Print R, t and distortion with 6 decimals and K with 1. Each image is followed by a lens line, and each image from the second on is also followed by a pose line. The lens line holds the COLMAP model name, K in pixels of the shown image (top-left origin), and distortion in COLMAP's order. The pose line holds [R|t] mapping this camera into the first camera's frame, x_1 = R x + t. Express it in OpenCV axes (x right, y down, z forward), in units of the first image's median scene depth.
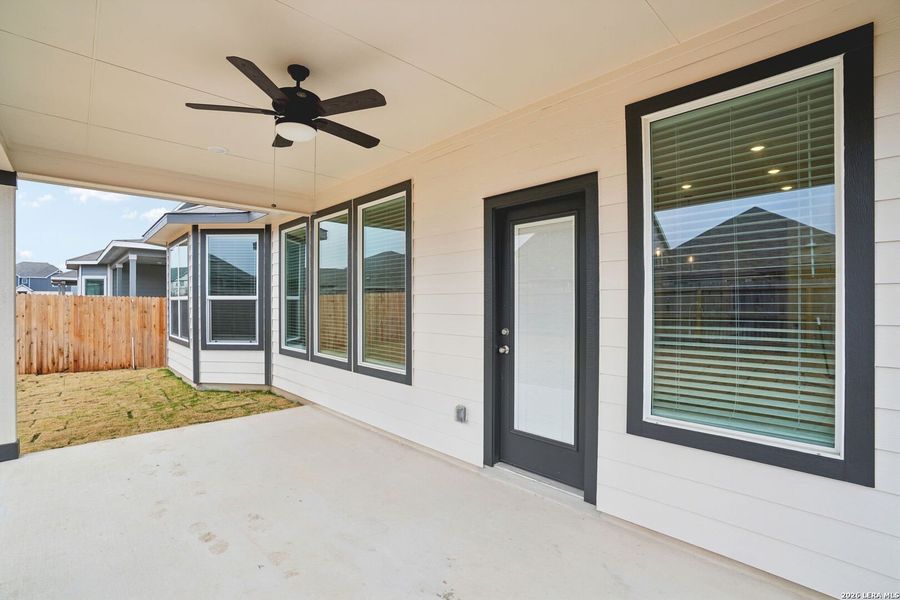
lens RADIAL K [[417.3, 0, 451.1], [0, 417.3, 306.8], [0, 0, 1]] dist [-0.017098, 0.000383]
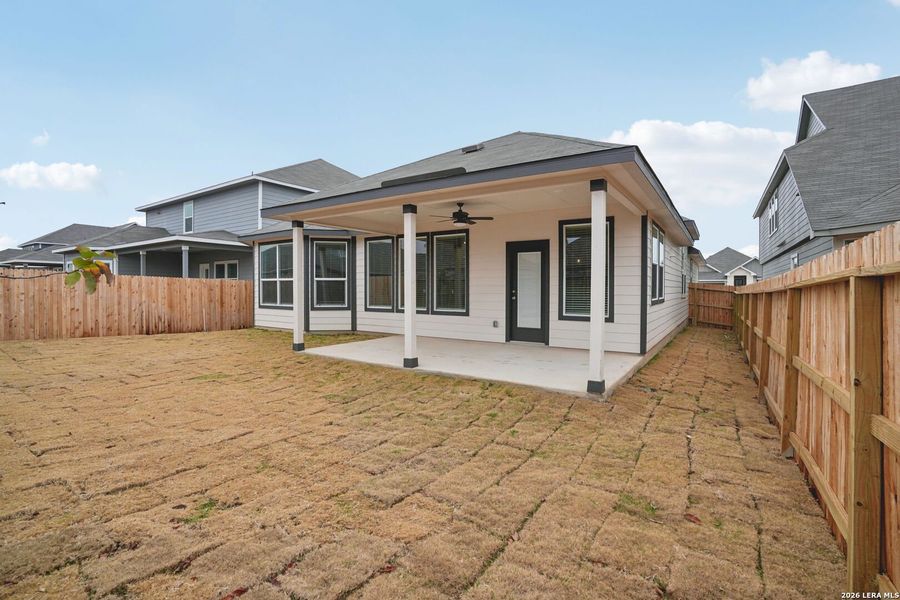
lens RADIAL K [[422.2, 0, 450.0], [0, 422.2, 300.0], [0, 0, 1]] dist [0.001629, 0.000411]
pose [[0.975629, -0.006205, 0.219338, -0.433530], [0.001728, 0.999786, 0.020595, 0.028172], [-0.219419, -0.019714, 0.975431, -0.783149]]
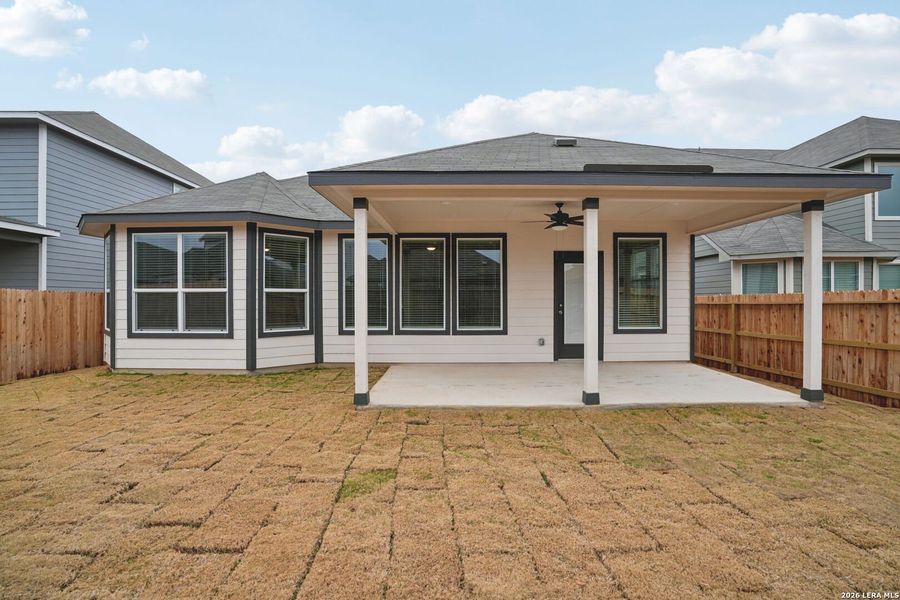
lens RADIAL K [[431.6, 0, 440.2], [0, 431.6, 303.2], [0, 0, 1]] dist [-0.003025, -0.000266]
pose [[0.693950, -0.008527, 0.719972, -1.099547], [0.012005, 0.999928, 0.000271, 0.018389], [-0.719923, 0.008456, 0.694003, -0.134915]]
